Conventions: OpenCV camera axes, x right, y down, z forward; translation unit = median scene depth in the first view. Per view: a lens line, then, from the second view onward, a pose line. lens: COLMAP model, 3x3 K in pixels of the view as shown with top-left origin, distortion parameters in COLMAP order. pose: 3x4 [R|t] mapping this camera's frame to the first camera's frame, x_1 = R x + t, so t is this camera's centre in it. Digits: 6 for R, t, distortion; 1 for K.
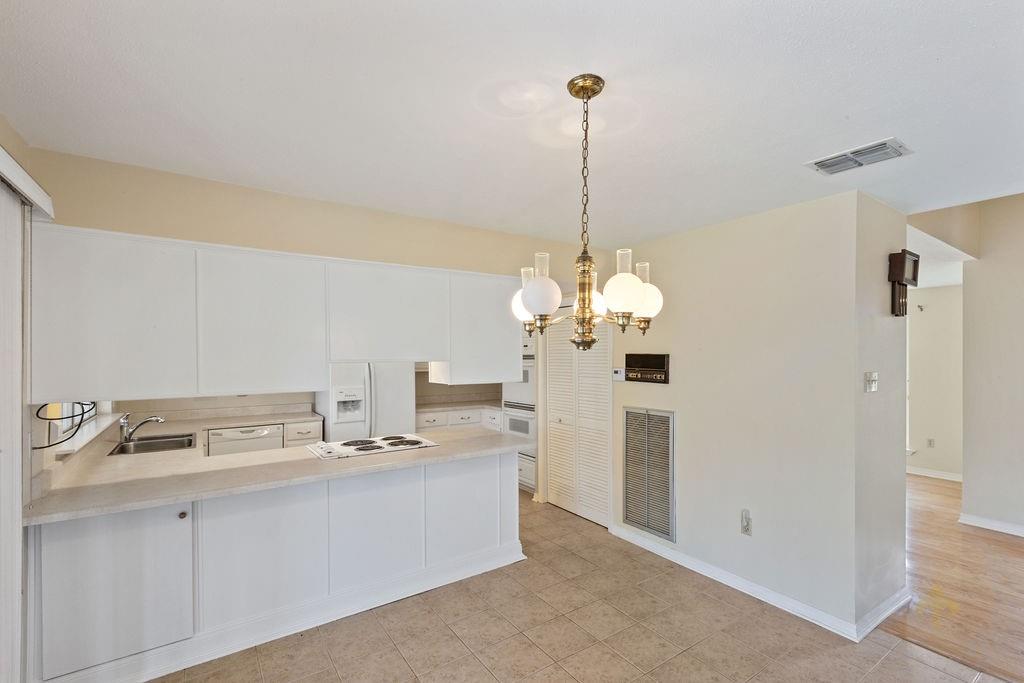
lens RADIAL K [[466.1, 0, 505.4], [0, 466.1, 356.0], [0, 0, 1]] dist [0.000387, -0.001148]
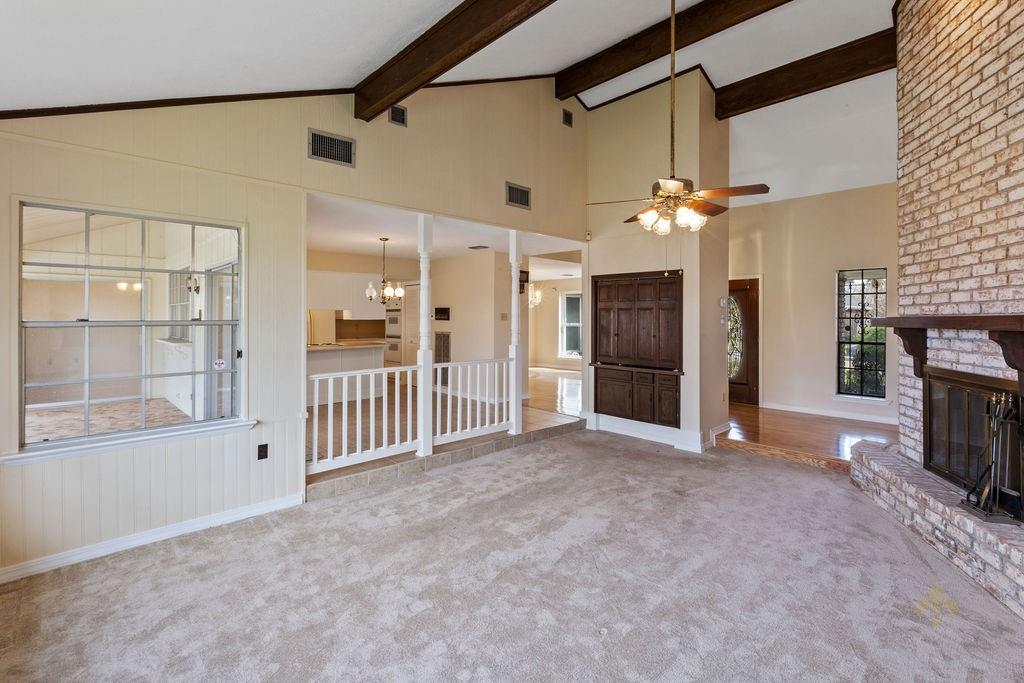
lens RADIAL K [[466.1, 0, 514.7], [0, 466.1, 314.7], [0, 0, 1]] dist [0.000387, -0.001148]
pose [[0.982136, -0.001767, 0.188167, 0.210468], [0.002217, 0.999995, -0.002180, 0.033868], [-0.188162, 0.002558, 0.982135, -1.259690]]
